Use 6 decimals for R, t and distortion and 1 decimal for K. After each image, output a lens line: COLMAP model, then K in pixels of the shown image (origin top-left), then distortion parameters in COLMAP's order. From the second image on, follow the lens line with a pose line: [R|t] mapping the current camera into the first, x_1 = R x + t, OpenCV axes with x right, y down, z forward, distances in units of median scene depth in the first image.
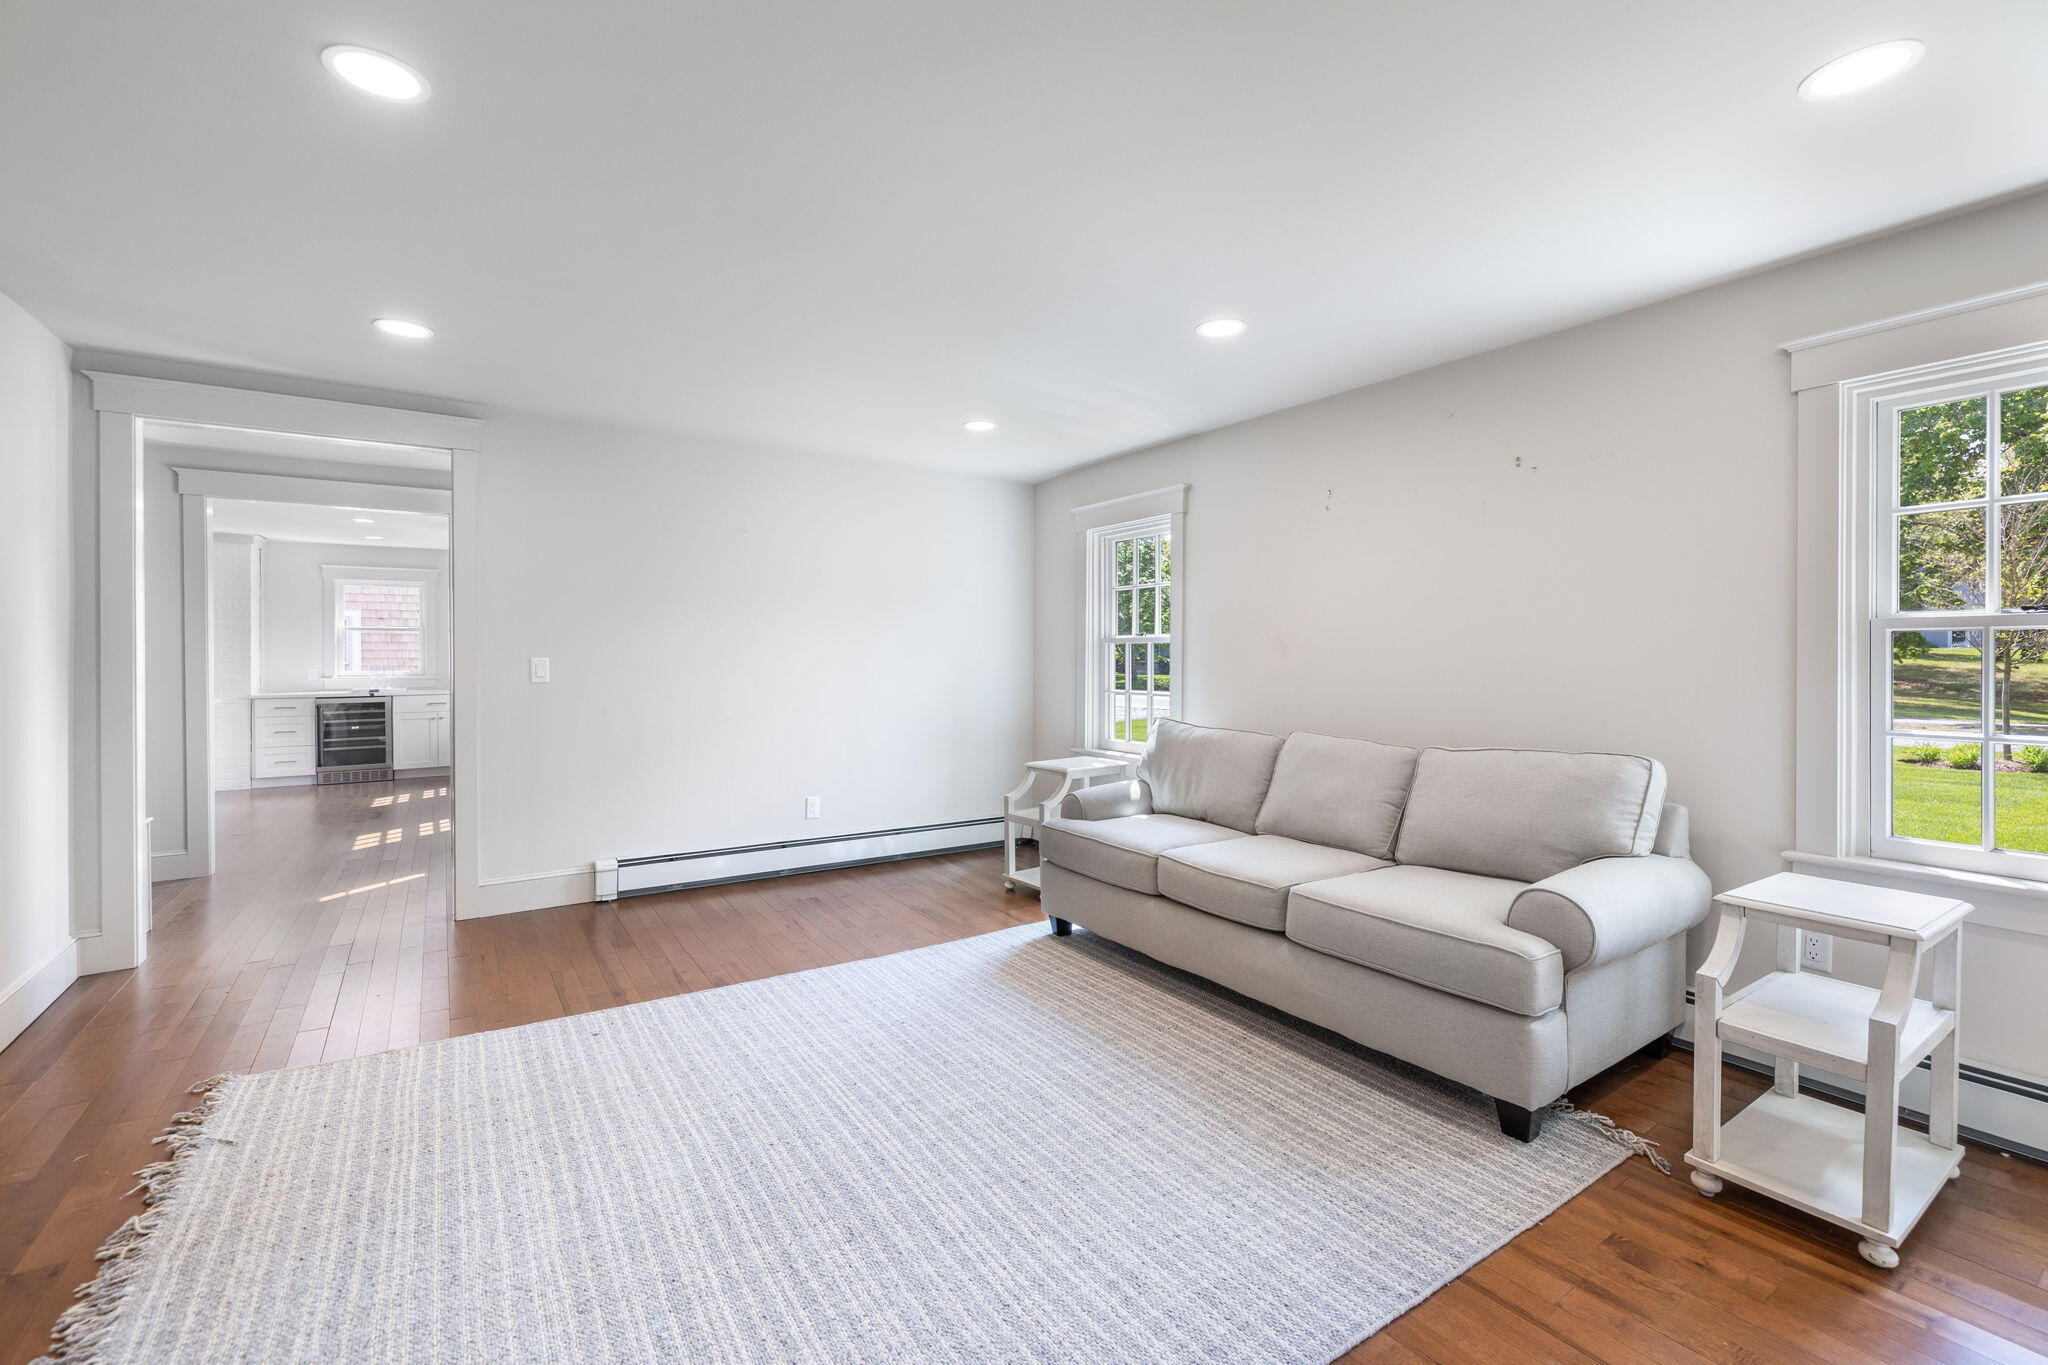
lens RADIAL K [[877.4, 0, 1021.6], [0, 877.4, 652.9], [0, 0, 1]] dist [0.002456, 0.000560]
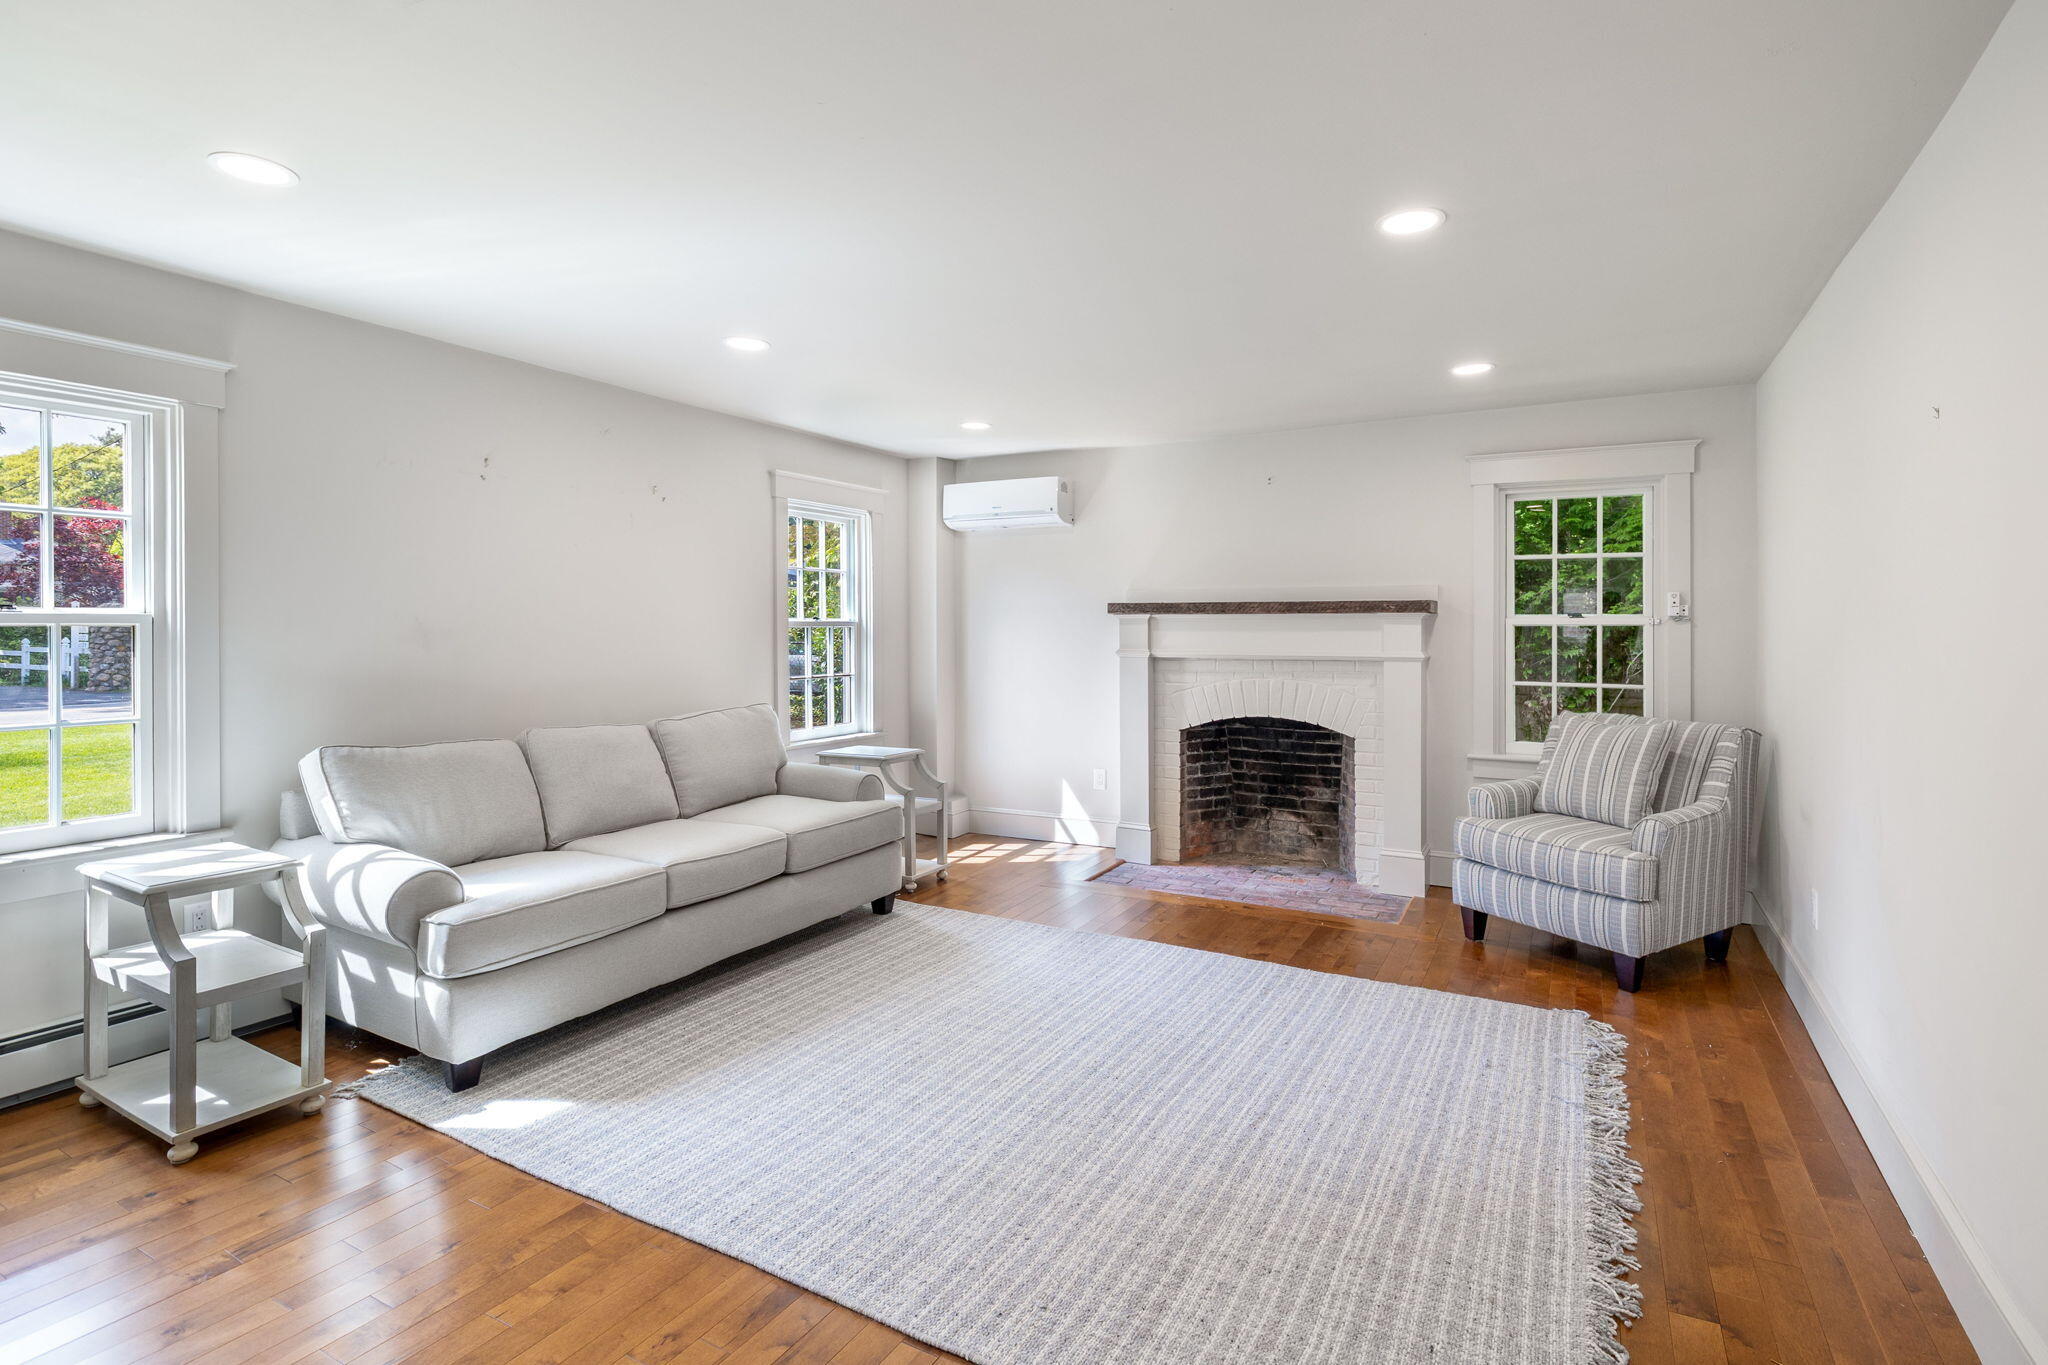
lens RADIAL K [[1006.8, 0, 1023.6], [0, 1006.8, 626.4], [0, 0, 1]] dist [-0.001323, -0.000463]
pose [[-0.455126, -0.002632, 0.890423, -1.069185], [-0.005367, 0.999986, 0.000213, -0.024395], [-0.890411, -0.004682, -0.455134, 1.305763]]
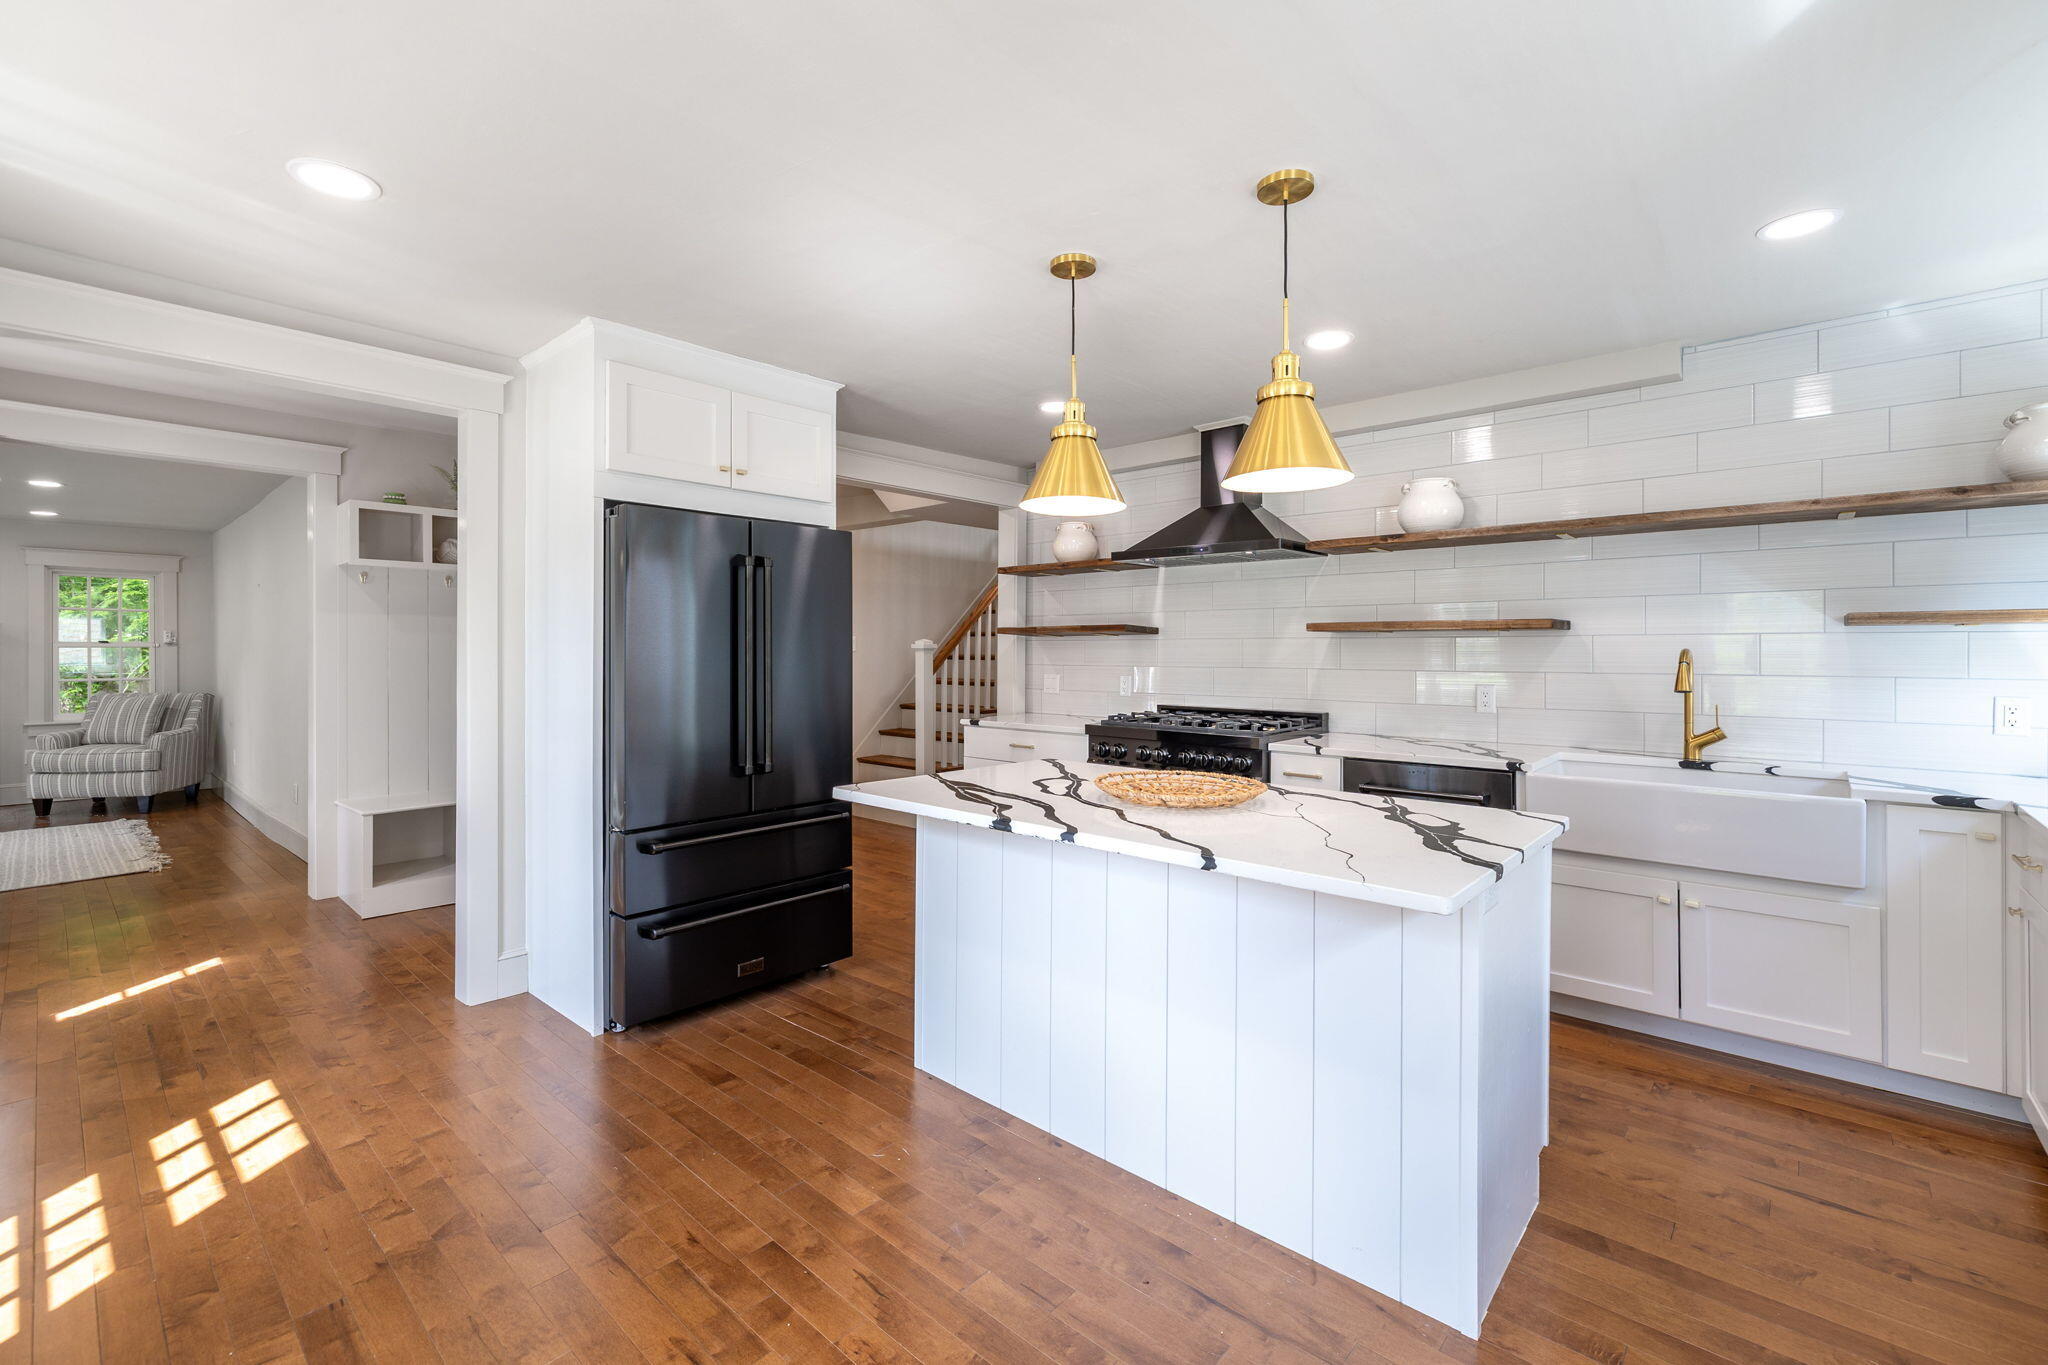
lens RADIAL K [[877.4, 0, 1021.6], [0, 877.4, 652.9], [0, 0, 1]] dist [0.002456, 0.000560]
pose [[-0.968417, -0.000203, -0.249337, -2.054611], [0.000406, 0.999997, -0.002393, -0.006013], [0.249337, -0.002419, -0.968414, 3.055602]]
